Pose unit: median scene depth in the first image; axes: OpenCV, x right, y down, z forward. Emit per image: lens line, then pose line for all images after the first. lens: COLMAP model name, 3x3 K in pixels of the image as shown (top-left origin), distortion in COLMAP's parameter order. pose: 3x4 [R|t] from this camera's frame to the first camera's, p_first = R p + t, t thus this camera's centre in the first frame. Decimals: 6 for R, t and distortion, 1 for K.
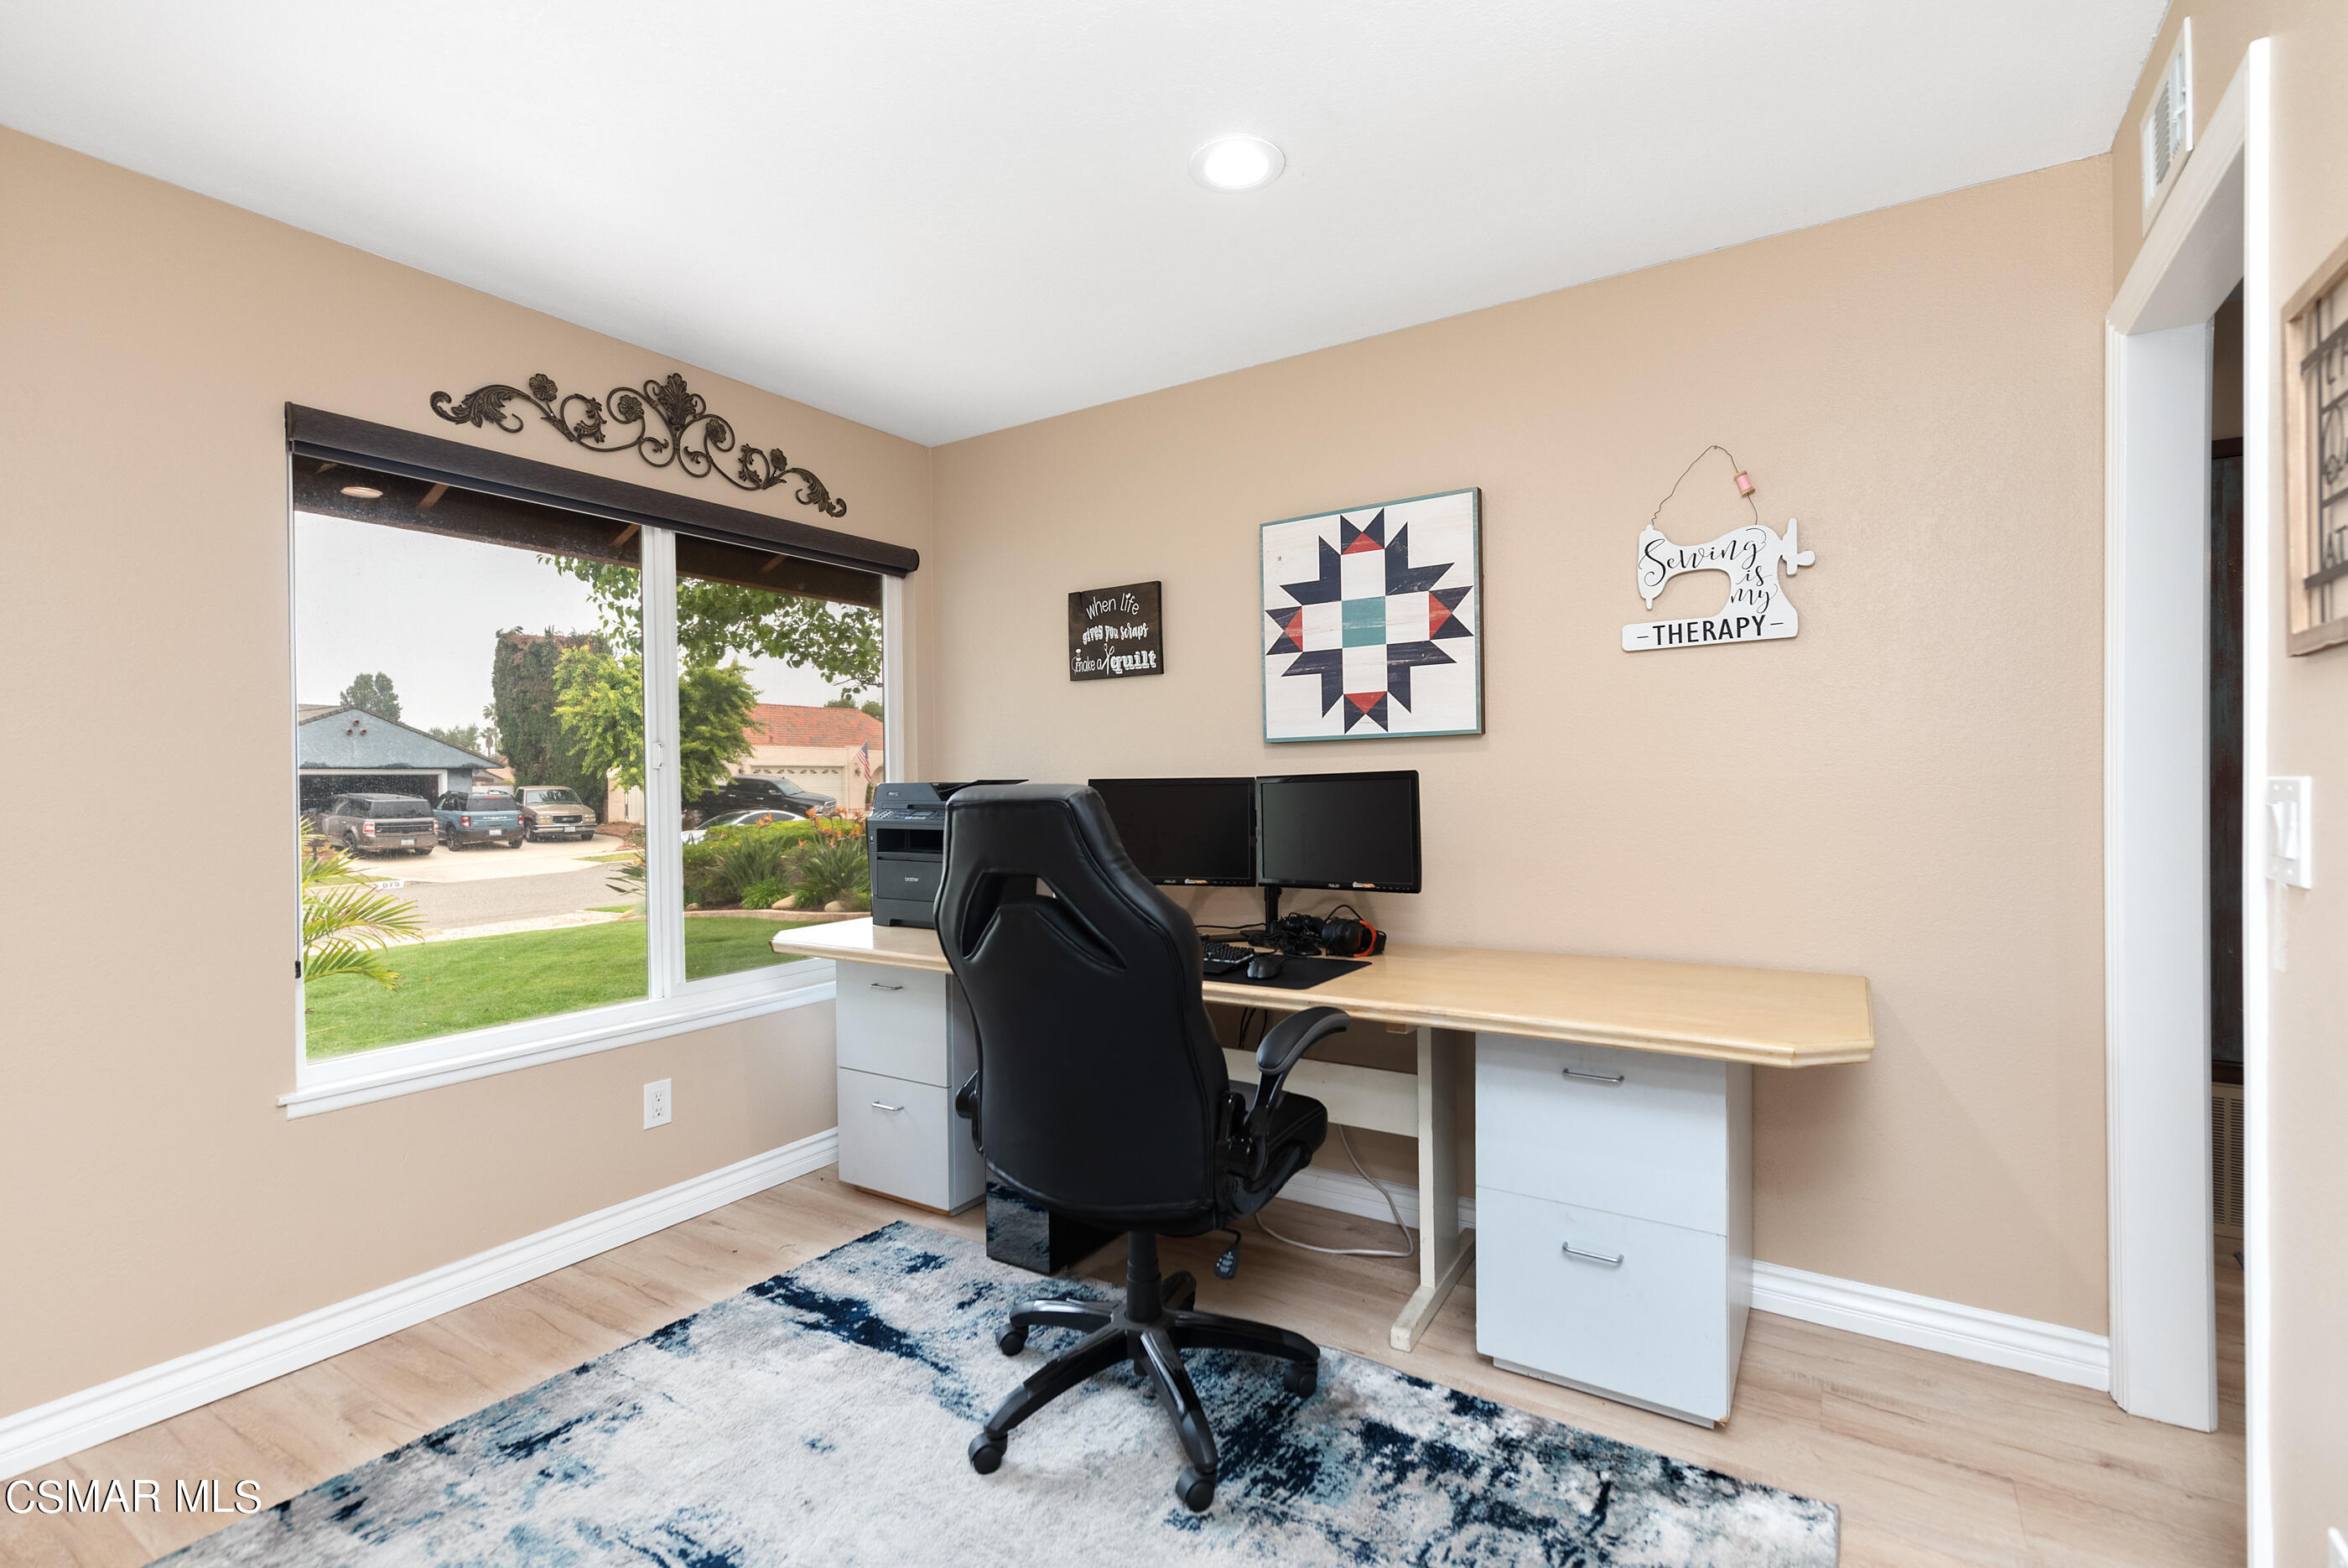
lens RADIAL K [[1094.0, 0, 1175.3], [0, 1094.0, 786.7], [0, 0, 1]] dist [0.000695, -0.000372]
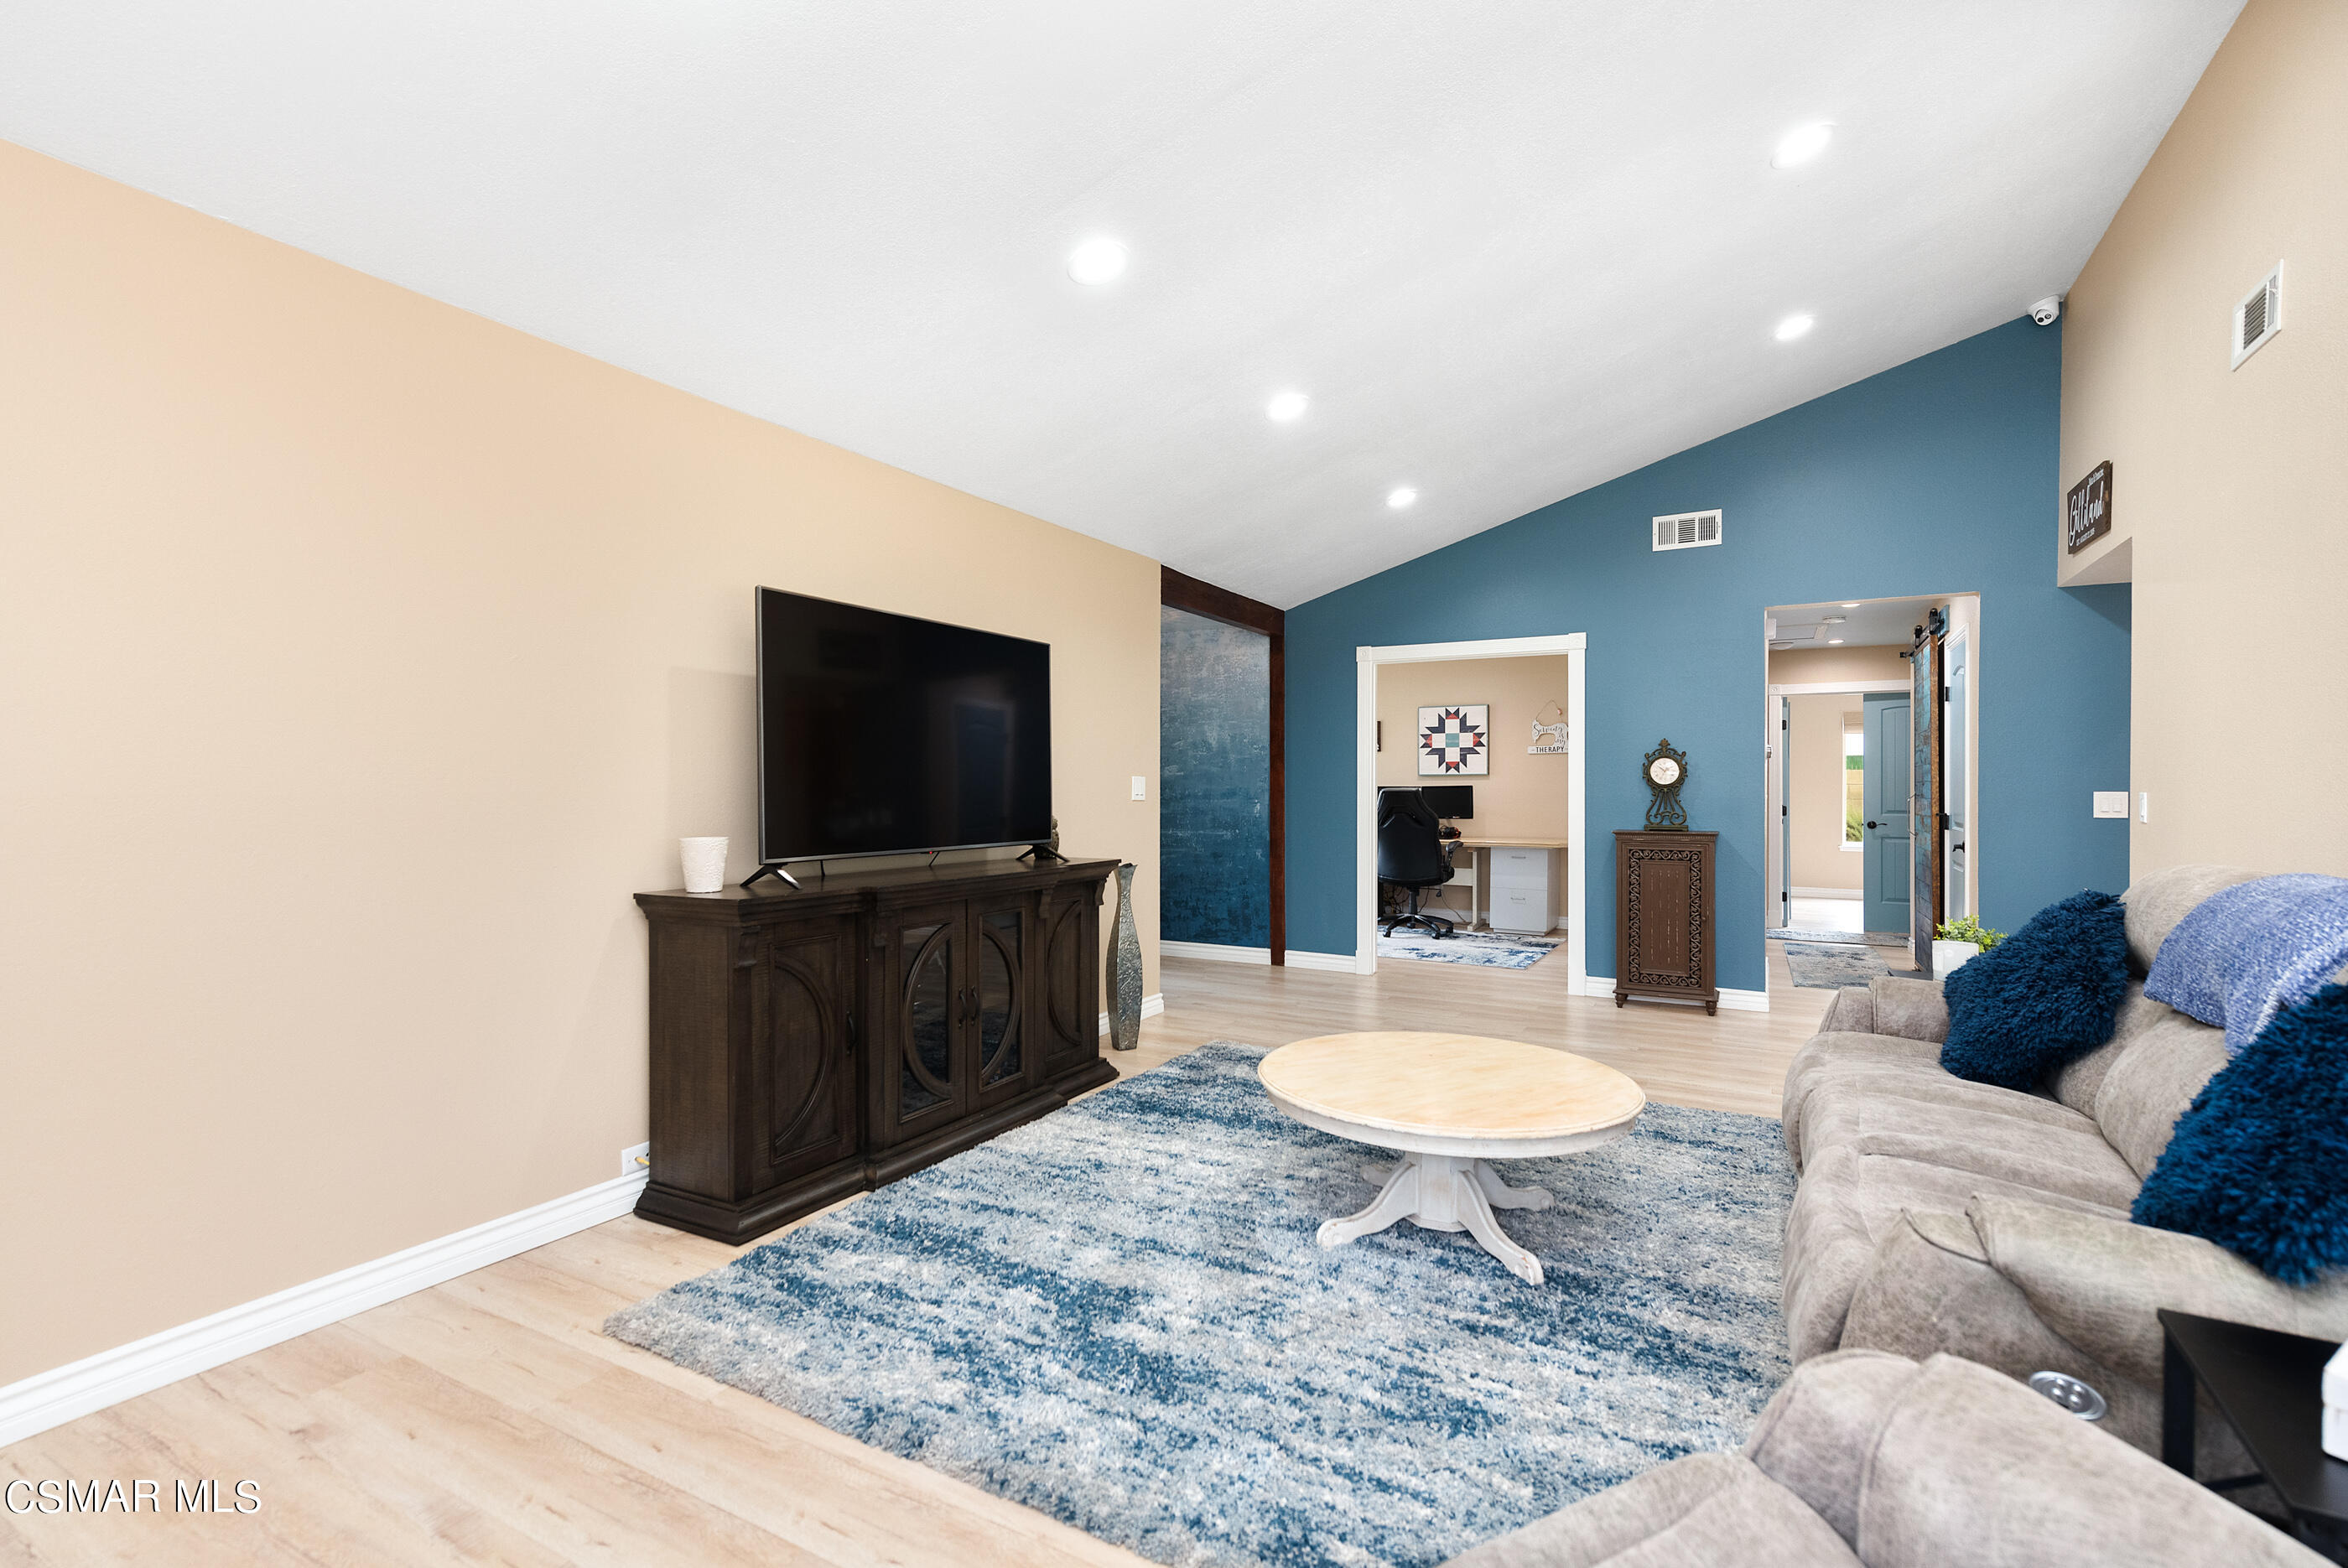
lens RADIAL K [[1062.2, 0, 1186.4], [0, 1062.2, 790.6], [0, 0, 1]] dist [0.012465, -0.000433]
pose [[0.998131, 0.014126, 0.059448, -0.827674], [-0.014178, 0.999899, 0.000457, 0.012771], [-0.059436, -0.001299, 0.998231, -2.186982]]
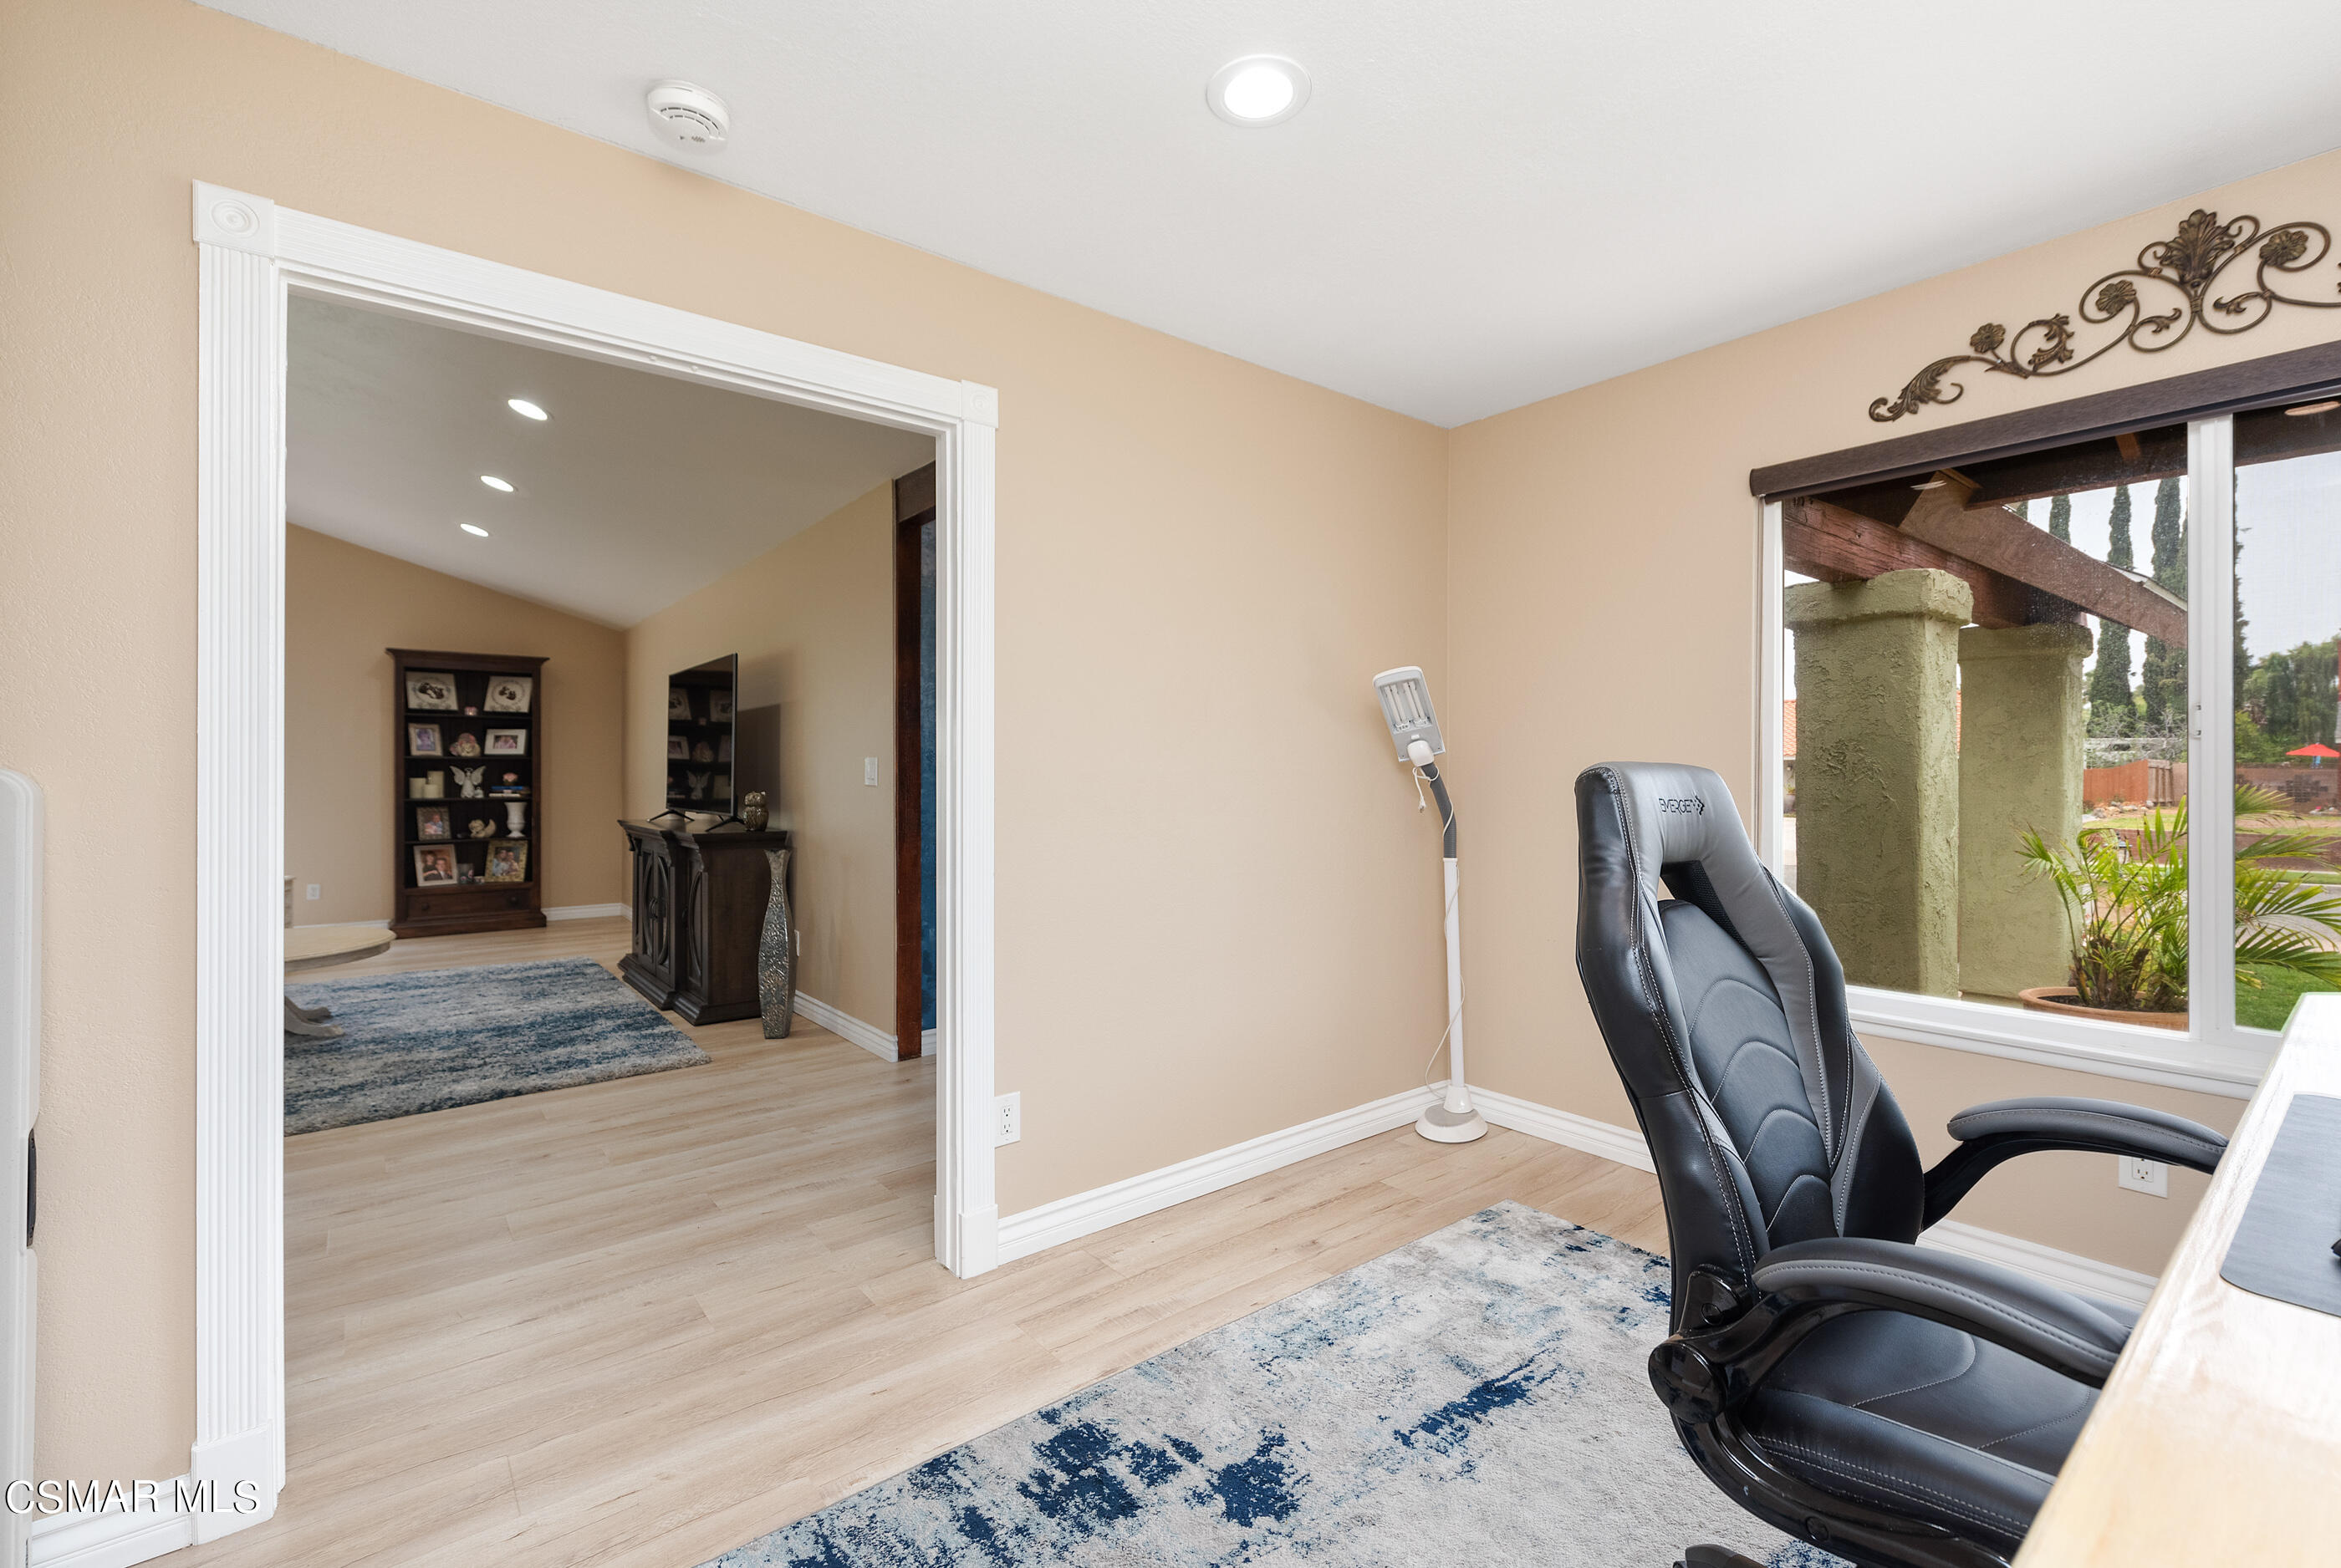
lens RADIAL K [[1018.3, 0, 1184.3], [0, 1018.3, 772.4], [0, 0, 1]] dist [-0.001382, -0.000523]
pose [[-0.327079, 0.011564, -0.944926, 0.448666], [0.003017, 0.999933, 0.011193, -0.002067], [0.944992, 0.000810, -0.327092, 0.590667]]
